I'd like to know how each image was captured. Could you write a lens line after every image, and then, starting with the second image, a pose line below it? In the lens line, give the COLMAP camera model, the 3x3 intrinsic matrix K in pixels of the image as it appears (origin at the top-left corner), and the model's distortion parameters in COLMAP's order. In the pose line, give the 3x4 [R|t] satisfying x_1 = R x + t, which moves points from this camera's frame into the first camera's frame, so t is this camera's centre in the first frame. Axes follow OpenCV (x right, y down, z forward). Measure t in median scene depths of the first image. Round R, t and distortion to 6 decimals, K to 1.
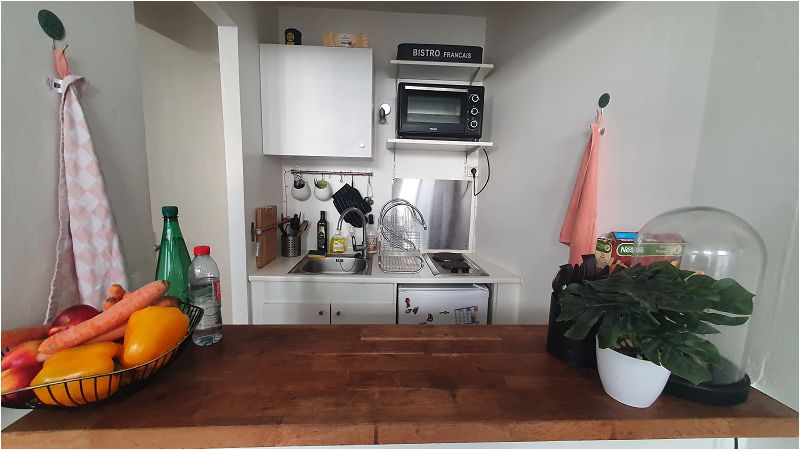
lens RADIAL K [[315.5, 0, 400.0], [0, 315.5, 225.0], [0, 0, 1]] dist [0.000377, -0.000141]
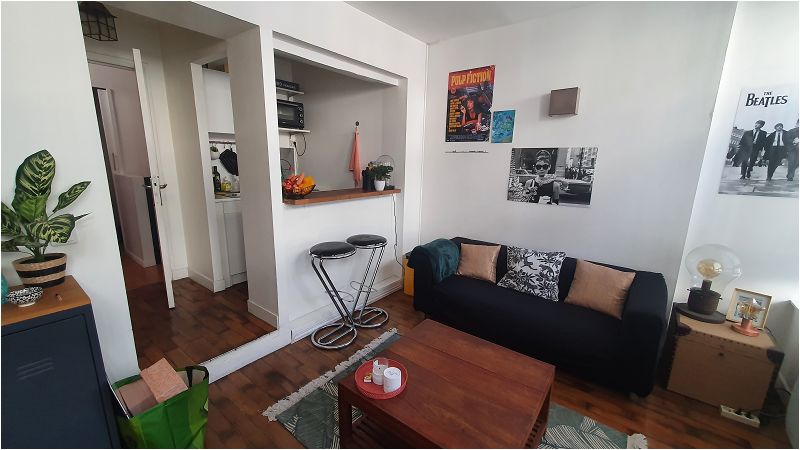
lens RADIAL K [[315.5, 0, 400.0], [0, 315.5, 225.0], [0, 0, 1]] dist [0.000377, -0.000141]
pose [[0.652182, -0.163933, 0.740124, -1.022092], [0.089734, 0.986168, 0.139358, 0.132799], [-0.752732, -0.024472, 0.657872, -0.921910]]
